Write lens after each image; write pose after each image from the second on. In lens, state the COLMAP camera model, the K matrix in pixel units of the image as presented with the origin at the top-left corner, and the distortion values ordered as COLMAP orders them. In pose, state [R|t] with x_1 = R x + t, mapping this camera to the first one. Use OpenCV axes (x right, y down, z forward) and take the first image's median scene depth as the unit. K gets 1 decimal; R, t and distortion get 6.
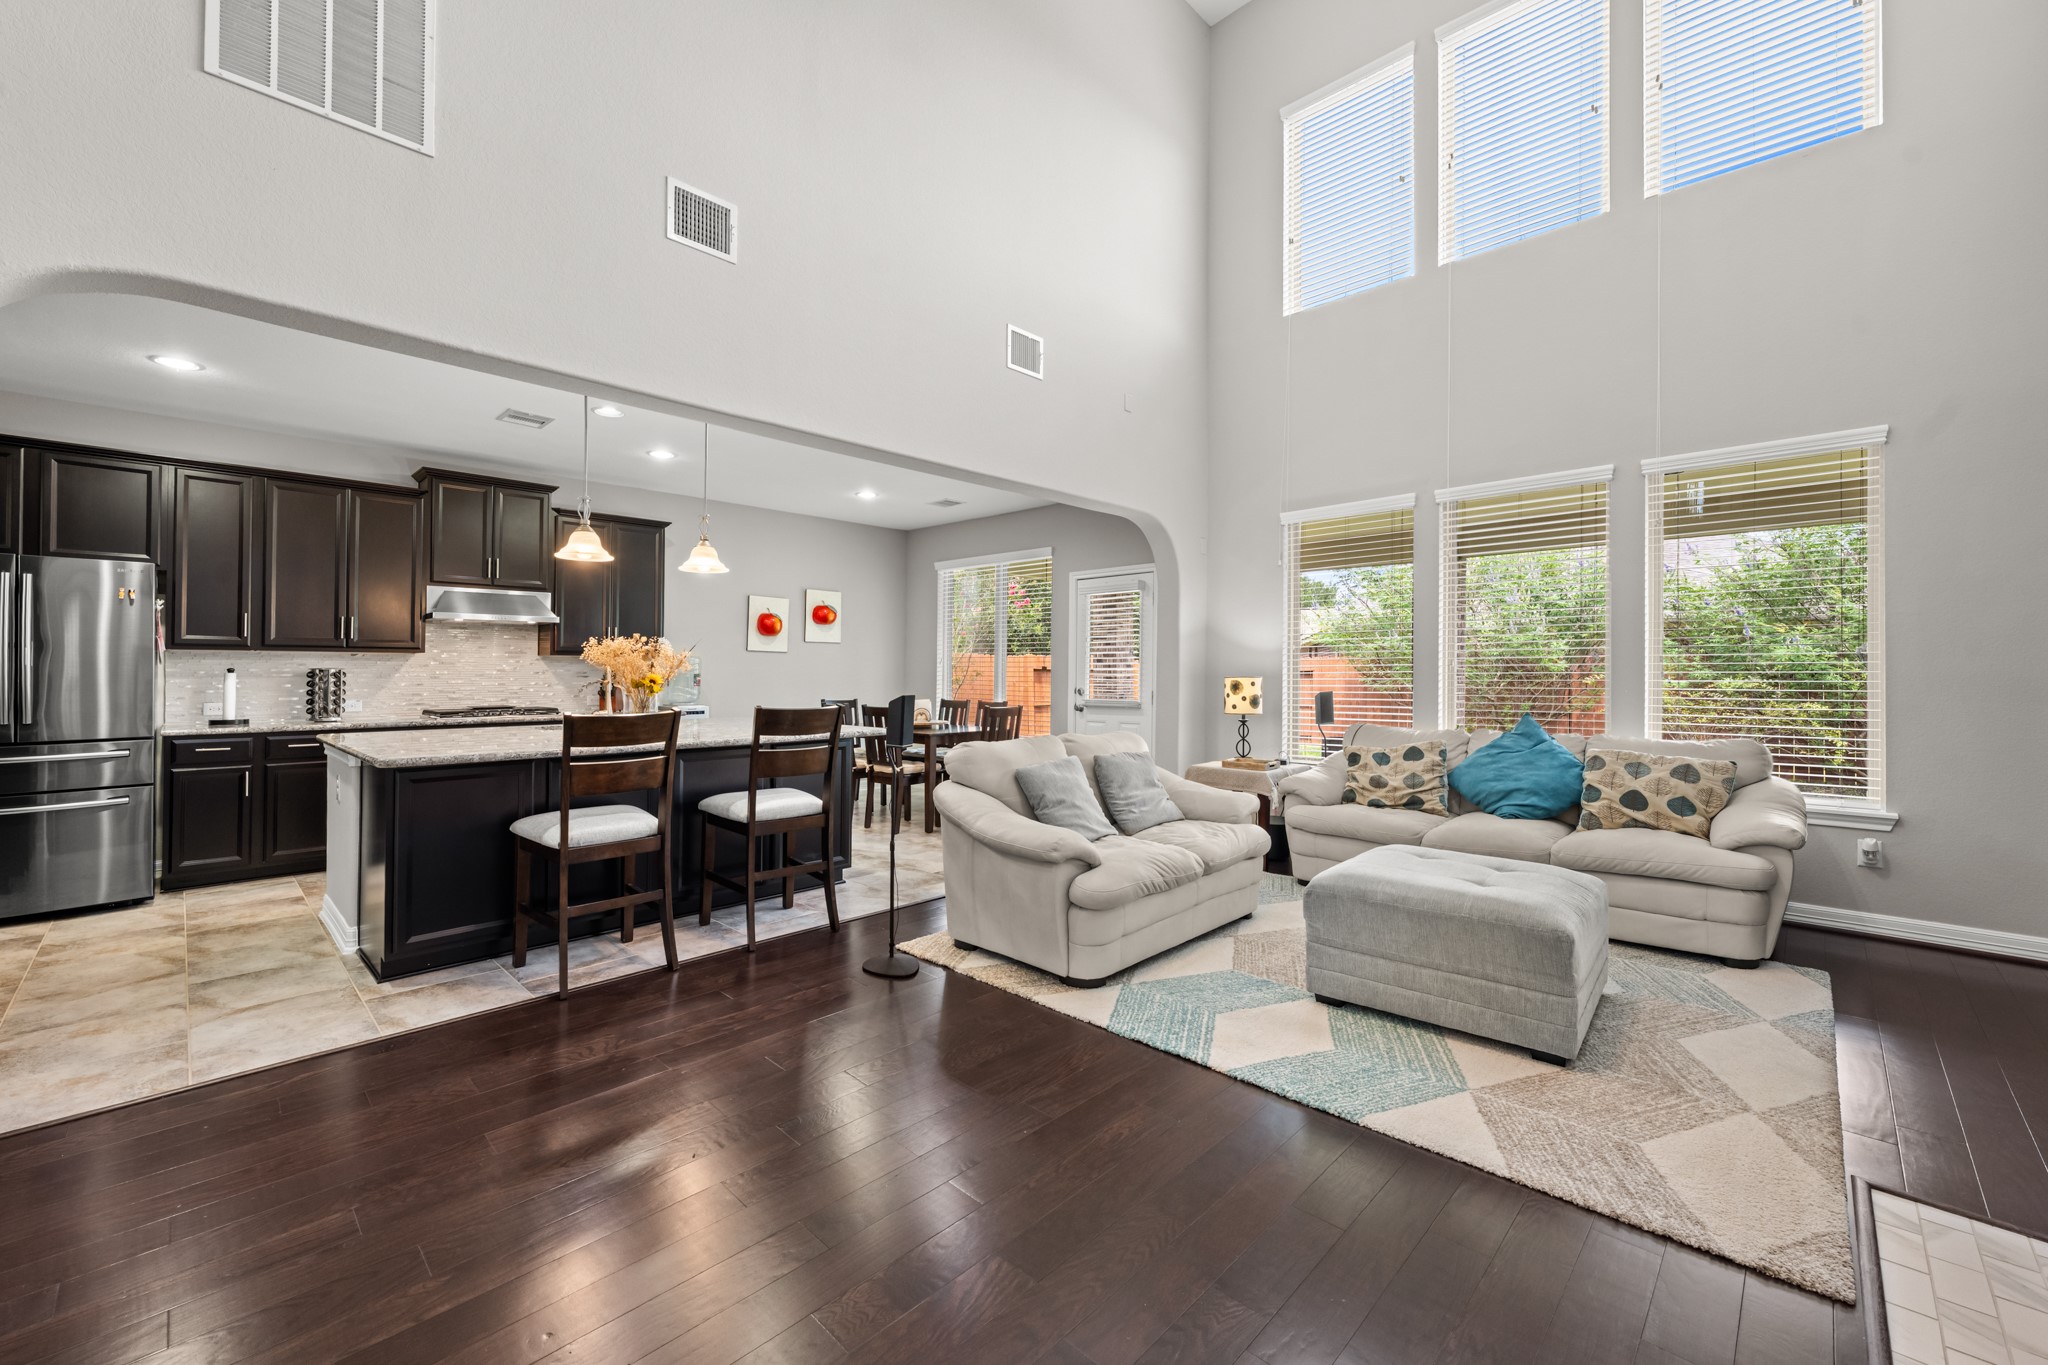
lens RADIAL K [[812.1, 0, 1023.8], [0, 812.1, 667.9], [0, 0, 1]] dist [0.000922, -0.000150]
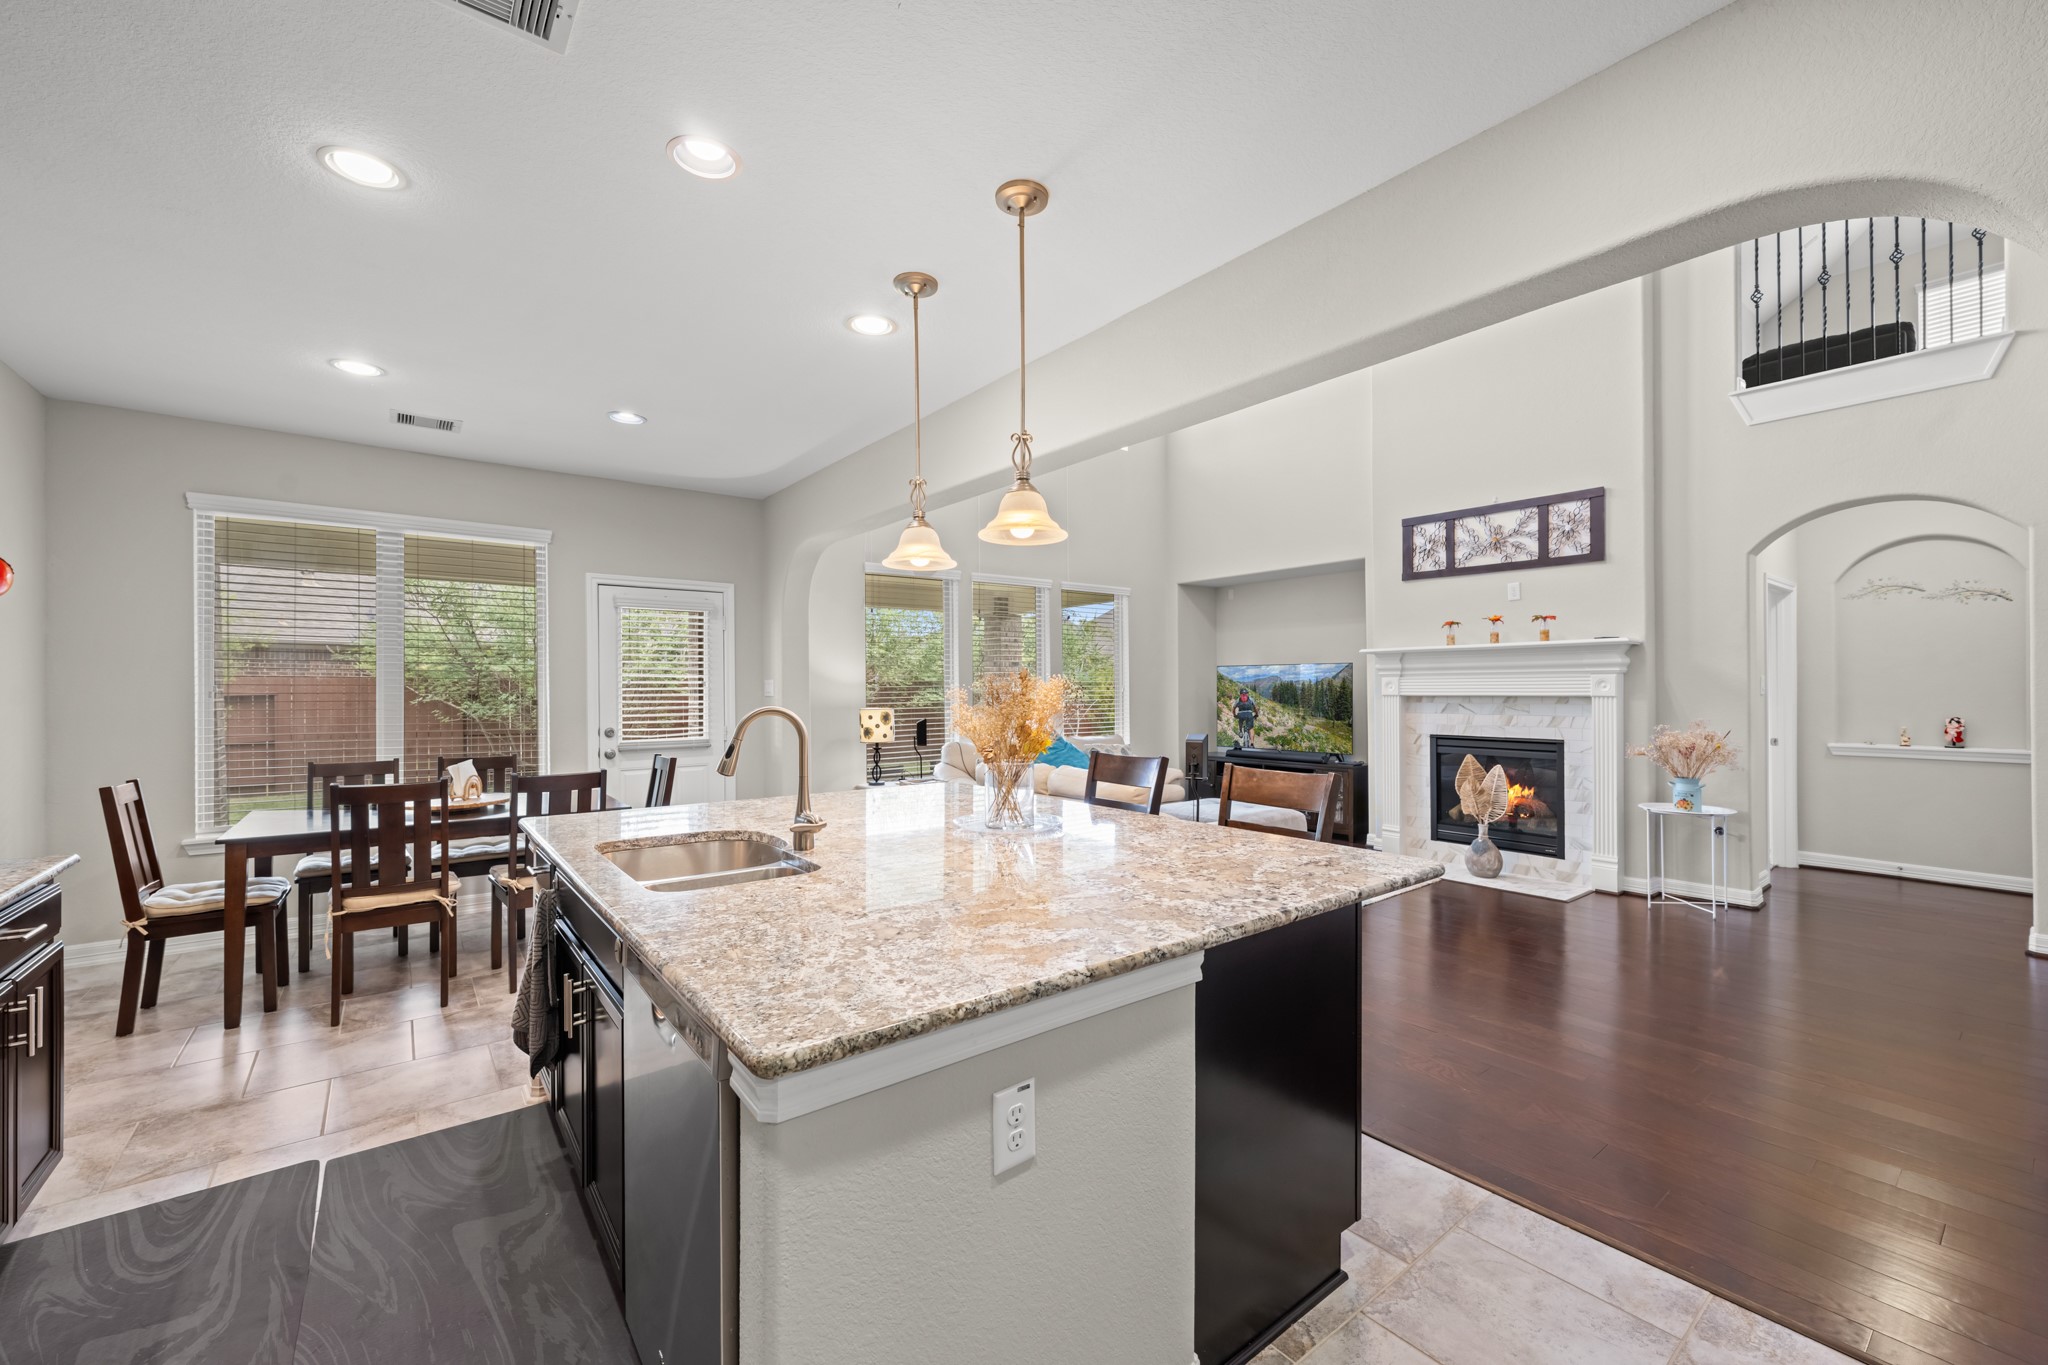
lens RADIAL K [[812.1, 0, 1014.7], [0, 812.1, 685.7], [0, 0, 1]] dist [0.000922, -0.000150]
pose [[0.150223, 0.002911, 0.988648, -0.983267], [-0.004653, 0.999987, -0.002237, -0.023061], [-0.988641, -0.004265, 0.150235, 0.803740]]
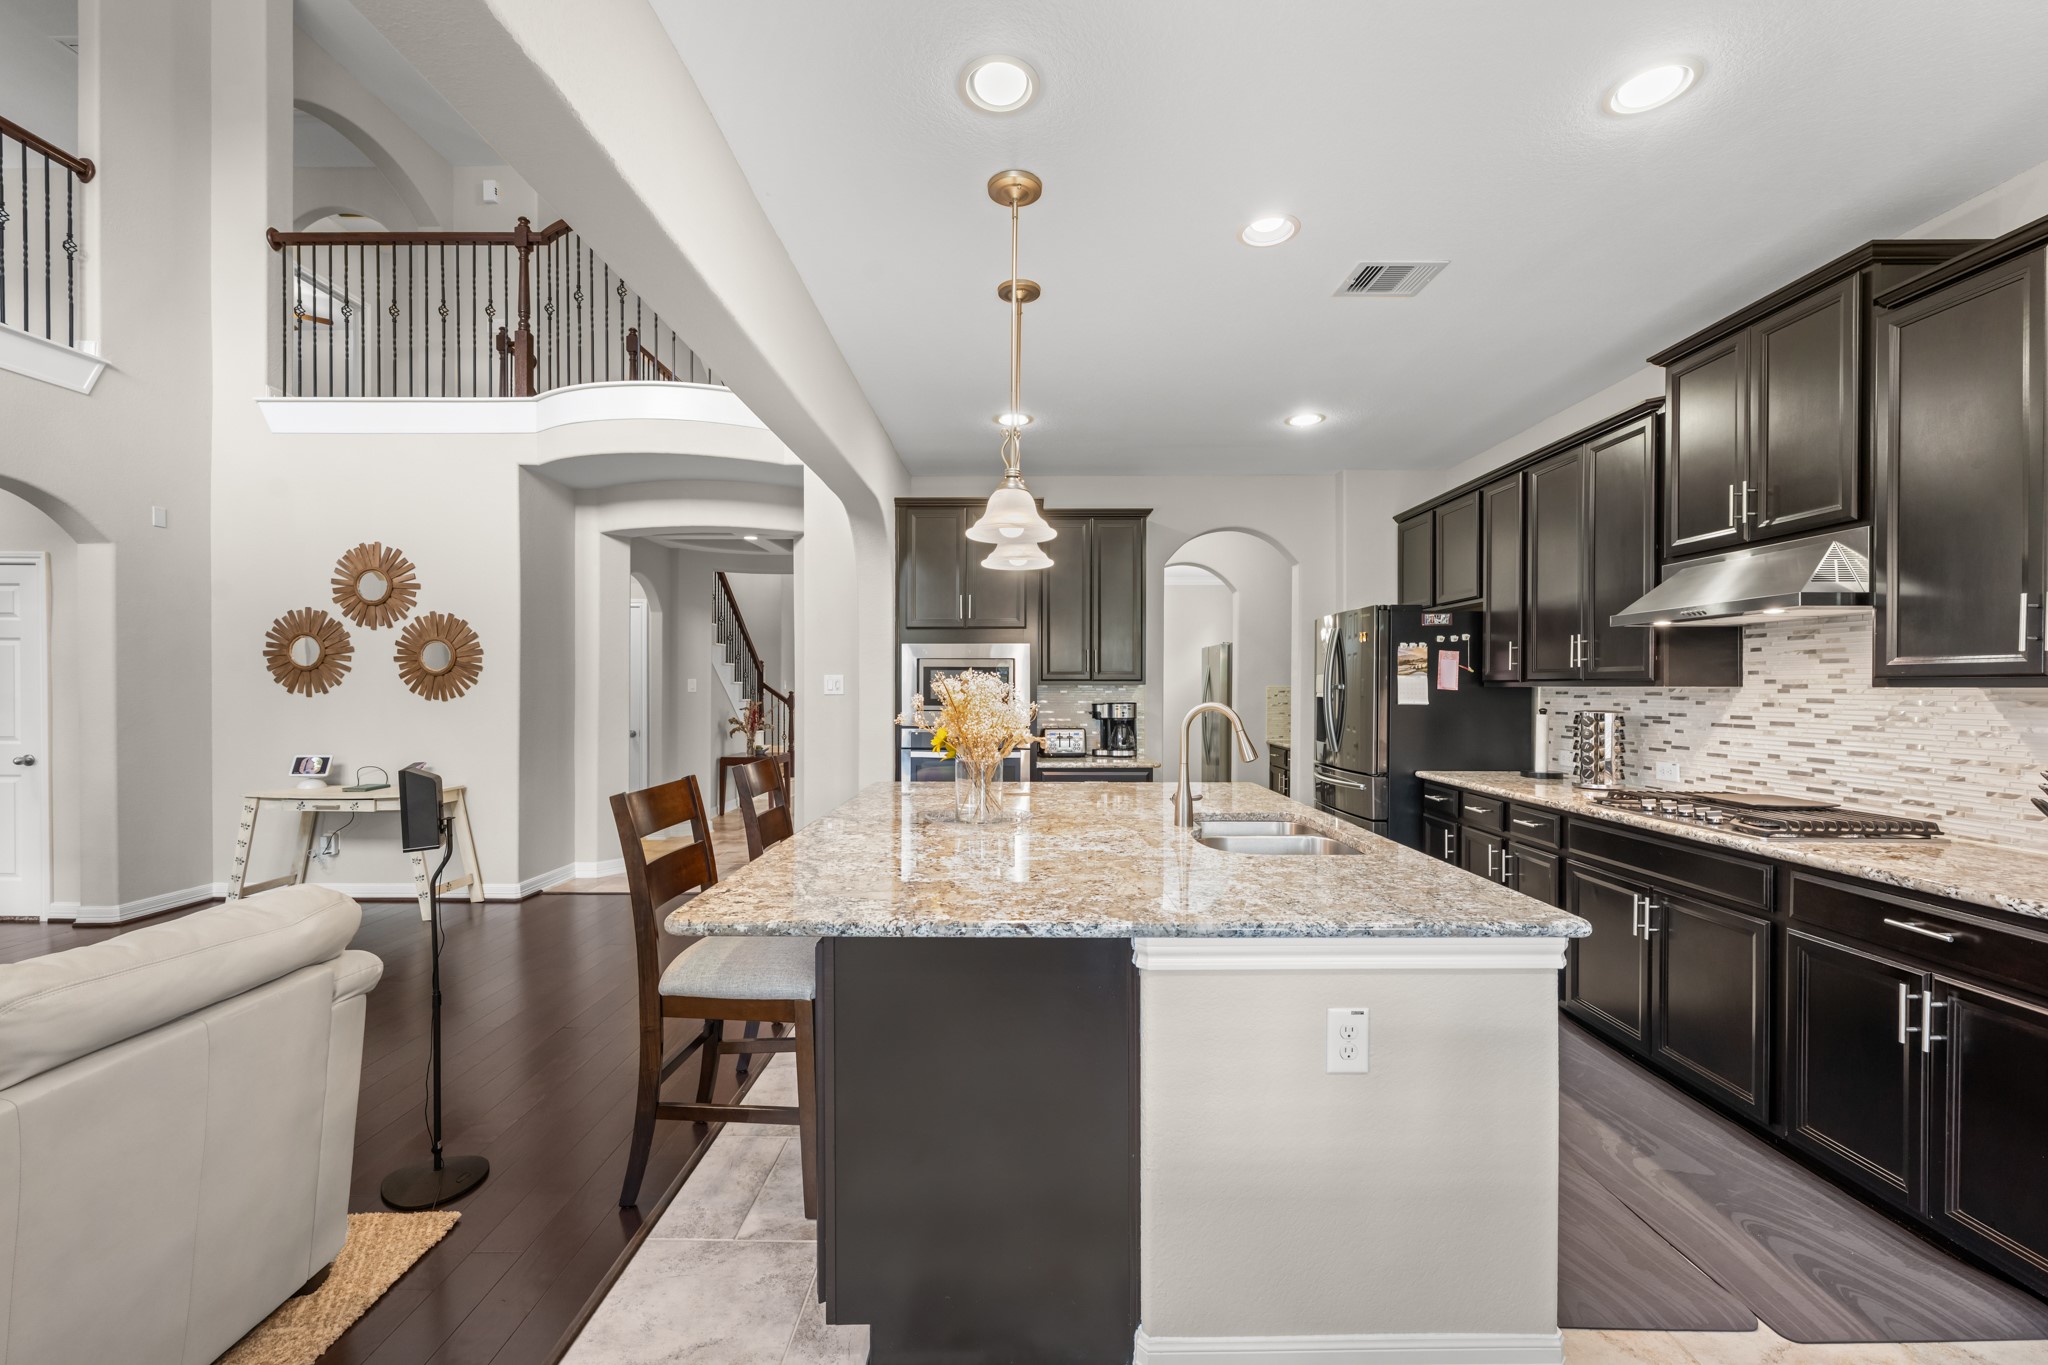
lens RADIAL K [[812.1, 0, 1024.3], [0, 812.1, 693.4], [0, 0, 1]] dist [0.000922, -0.000150]
pose [[-0.720445, 0.003243, -0.693505, -0.036837], [0.002467, 0.999995, 0.002113, -0.019757], [0.693508, -0.000189, -0.720449, 1.337758]]
